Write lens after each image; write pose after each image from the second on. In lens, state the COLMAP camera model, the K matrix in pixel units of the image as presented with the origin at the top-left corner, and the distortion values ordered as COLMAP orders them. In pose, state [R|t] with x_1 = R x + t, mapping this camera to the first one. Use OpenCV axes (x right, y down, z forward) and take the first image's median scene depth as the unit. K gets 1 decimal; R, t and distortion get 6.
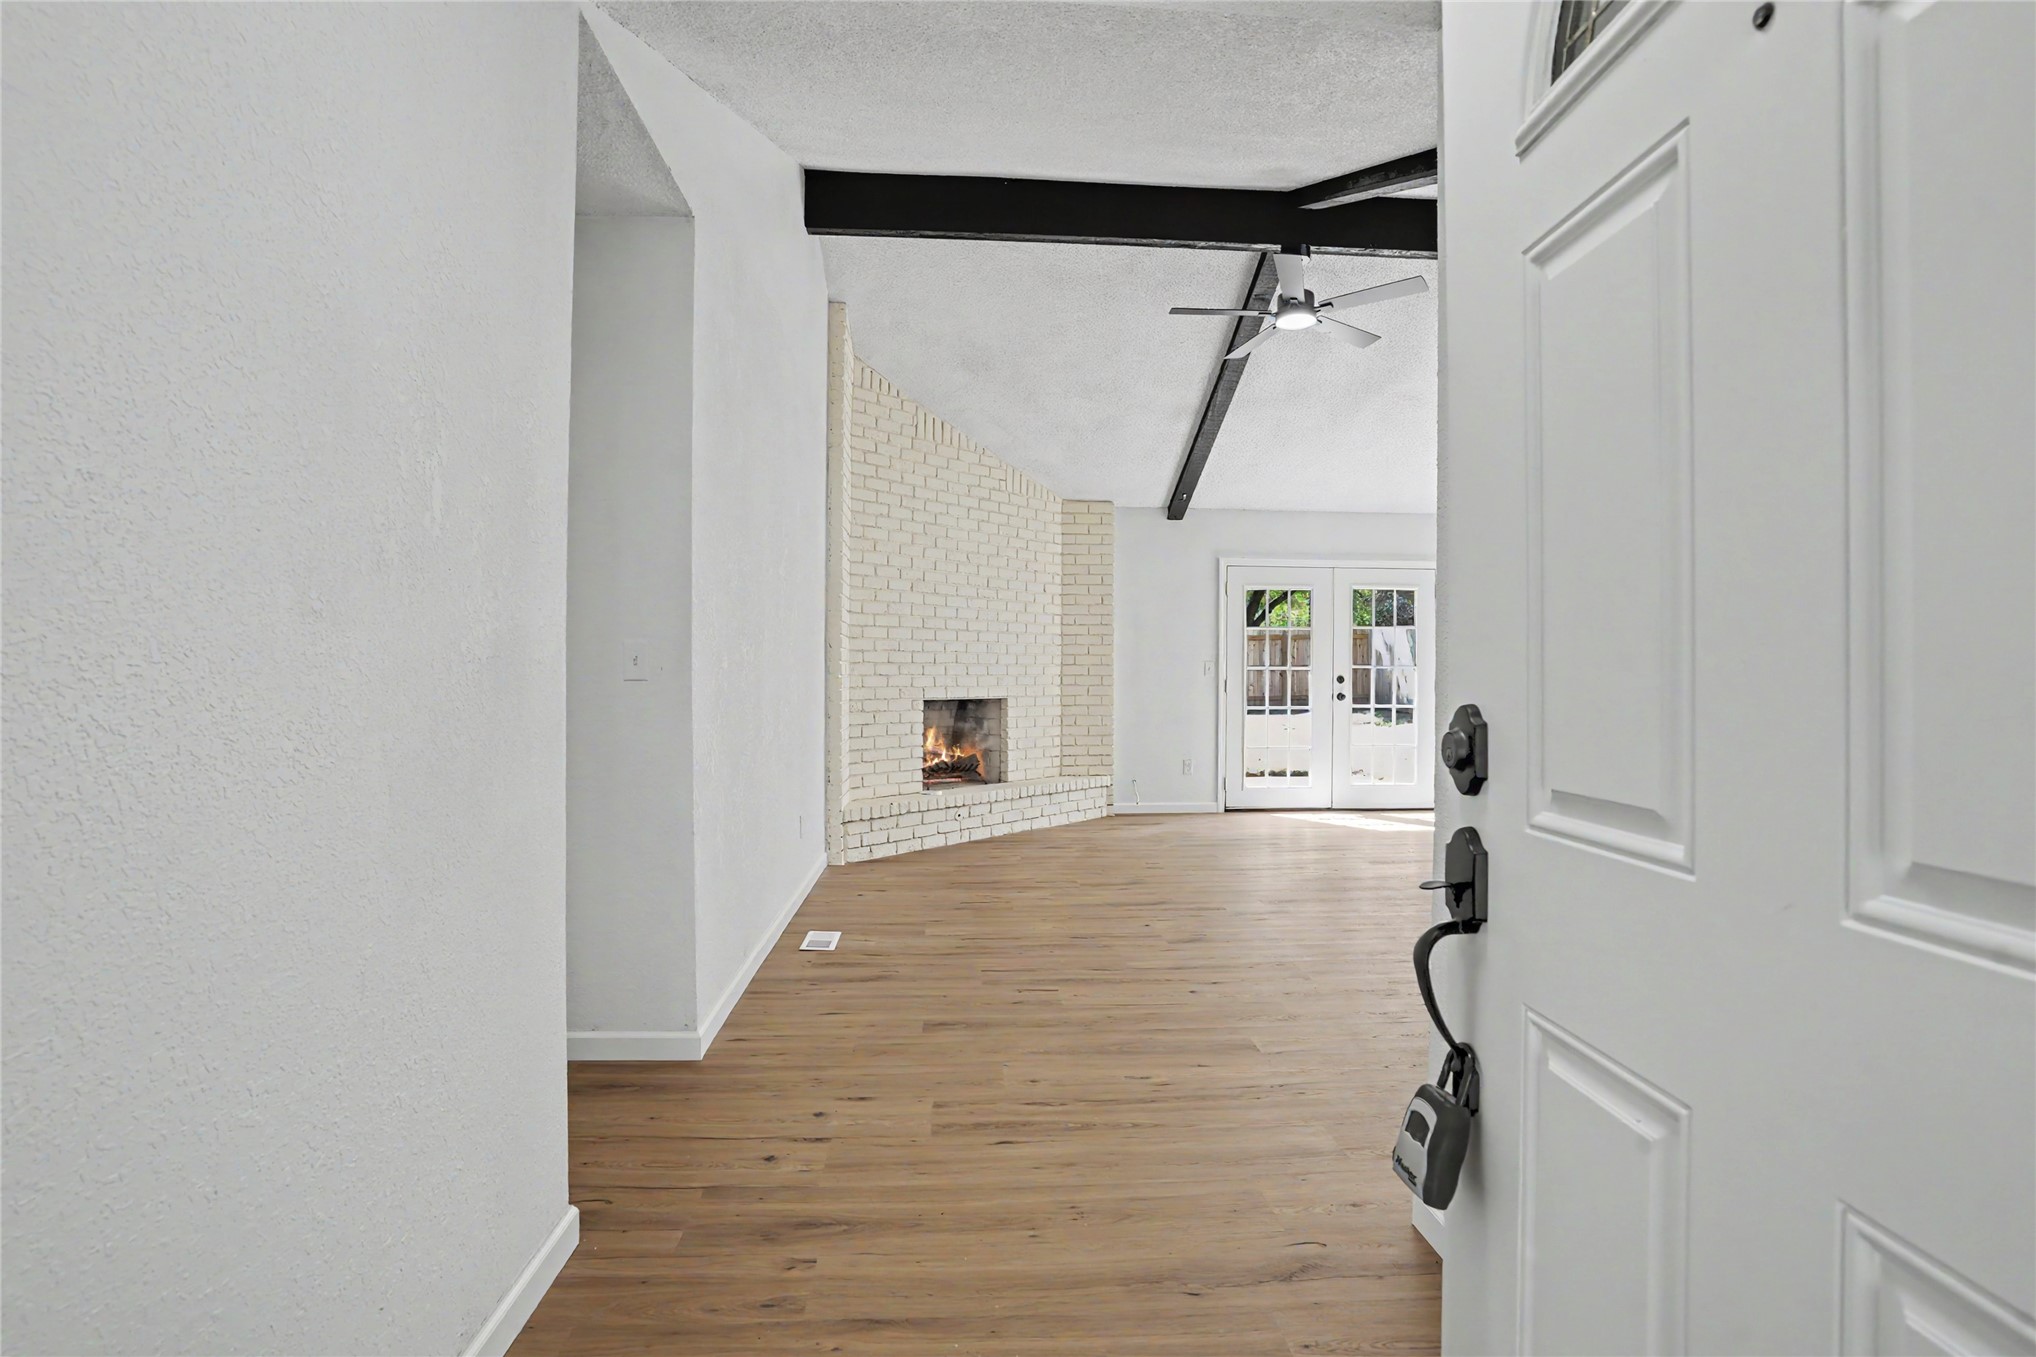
lens RADIAL K [[980.7, 0, 1027.0], [0, 980.7, 702.2], [0, 0, 1]] dist [-0.052489, 0.024391]
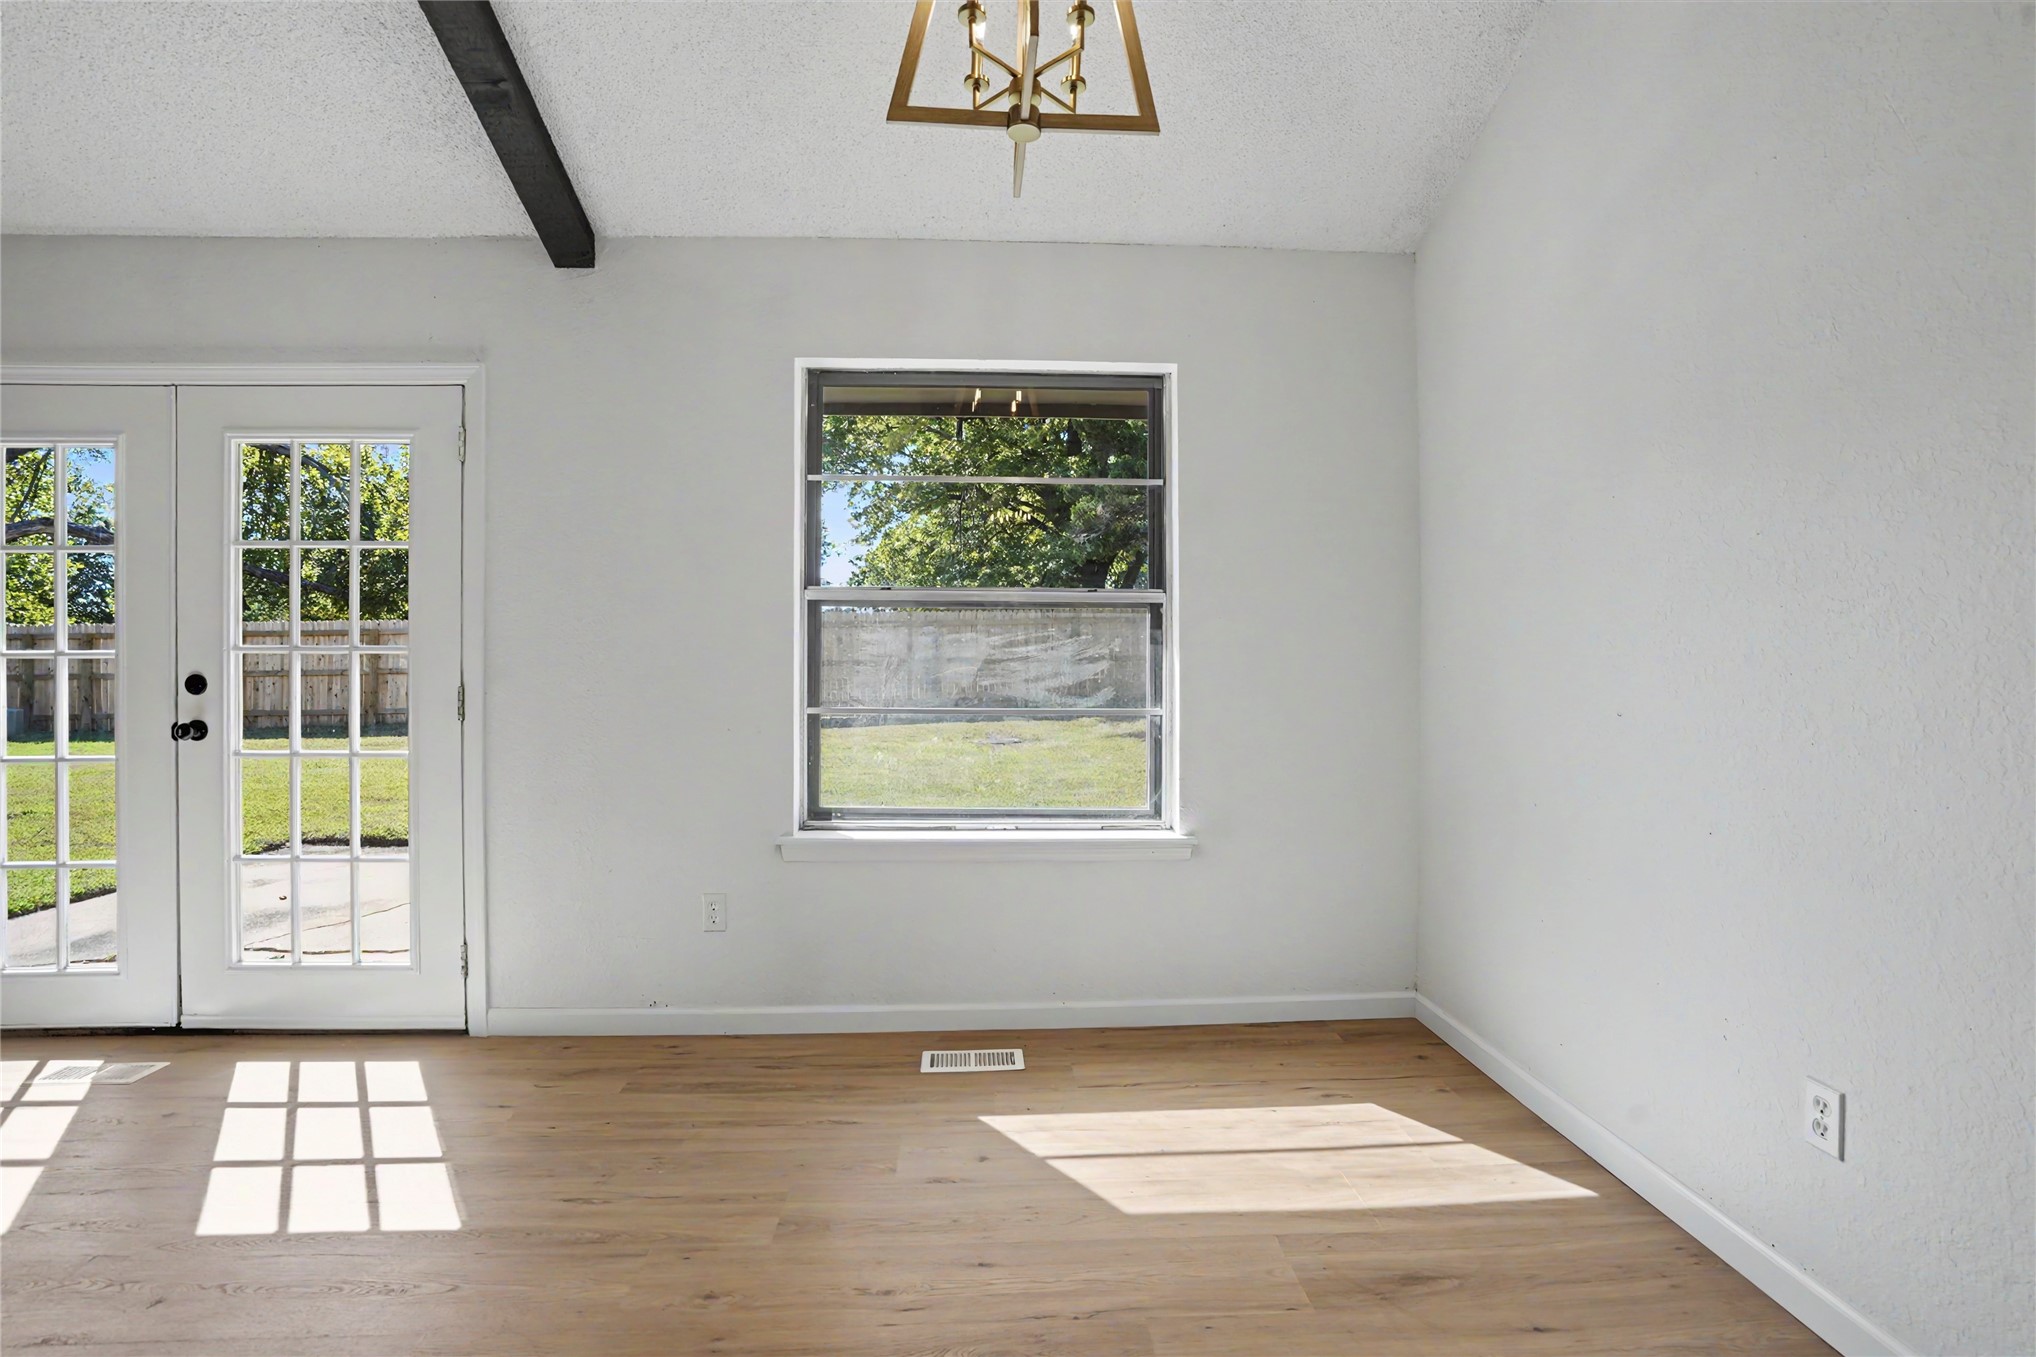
lens RADIAL K [[949.0, 0, 1011.0], [0, 949.0, 672.9], [0, 0, 1]] dist [-0.054360, 0.019480]
pose [[0.999962, -0.000069, -0.008742, 0.676151], [-0.000100, 0.999813, -0.019312, -0.021787], [0.008742, 0.019313, 0.999775, 0.682673]]
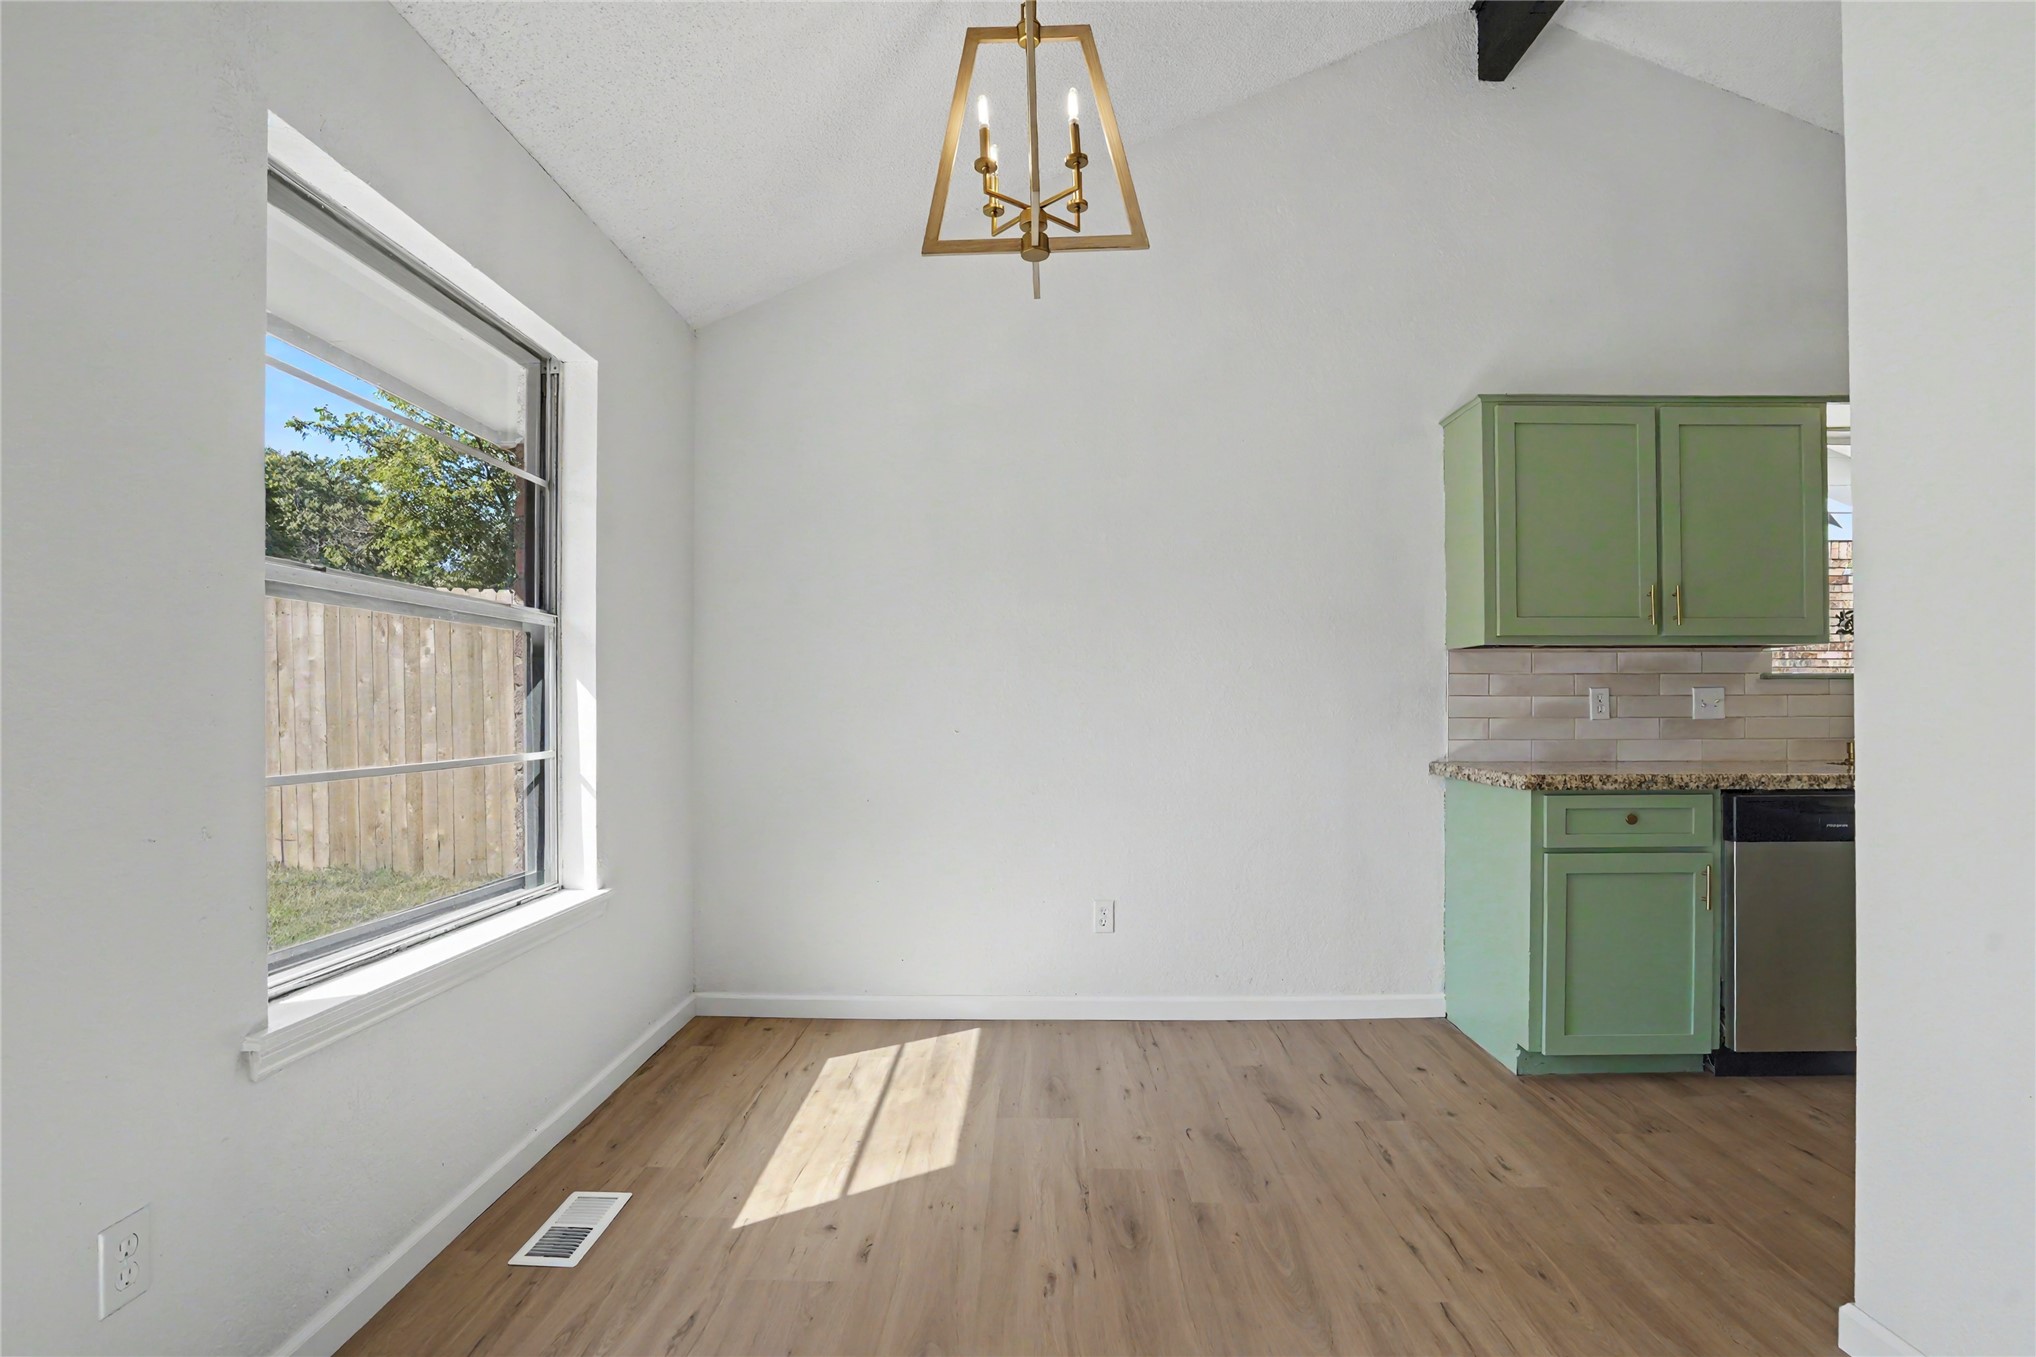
lens RADIAL K [[980.7, 0, 1027.0], [0, 980.7, 702.2], [0, 0, 1]] dist [-0.052489, 0.024391]
pose [[0.082529, -0.001253, 0.996588, 0.391853], [0.029241, 0.999572, -0.001164, -0.026565], [-0.996160, 0.029237, 0.082531, 0.891597]]
